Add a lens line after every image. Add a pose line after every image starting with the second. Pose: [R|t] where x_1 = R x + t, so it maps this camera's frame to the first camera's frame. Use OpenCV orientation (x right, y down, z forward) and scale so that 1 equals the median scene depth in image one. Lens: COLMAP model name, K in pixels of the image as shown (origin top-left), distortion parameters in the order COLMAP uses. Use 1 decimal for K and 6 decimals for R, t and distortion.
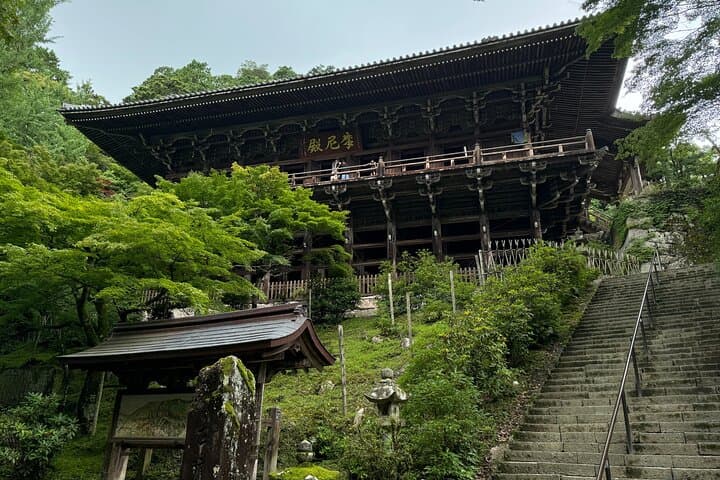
lens RADIAL K [[518.0, 0, 360.0], [0, 518.0, 240.0], [0, 0, 1]] dist [-0.001916, -0.003822]
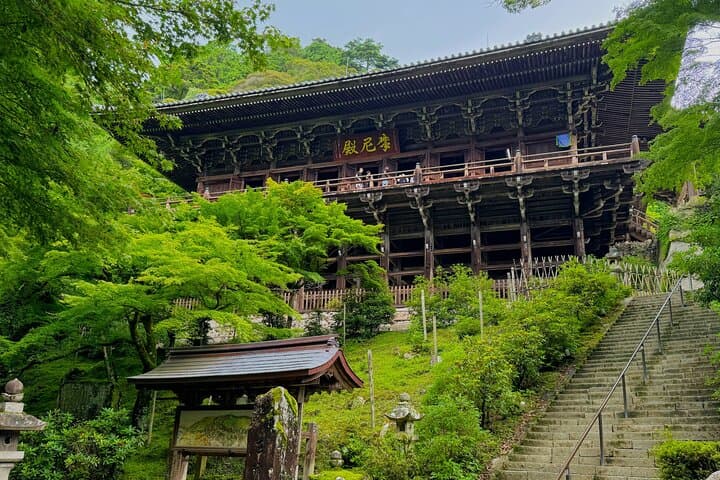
lens RADIAL K [[646.9, 0, 390.7], [0, 646.9, 240.3], [0, 0, 1]] dist [0.001263, 0.003644]
pose [[0.999420, 0.002475, -0.033976, 0.037987], [-0.000612, 0.998502, 0.054720, -0.102748], [0.034060, -0.054668, 0.997923, -0.262571]]
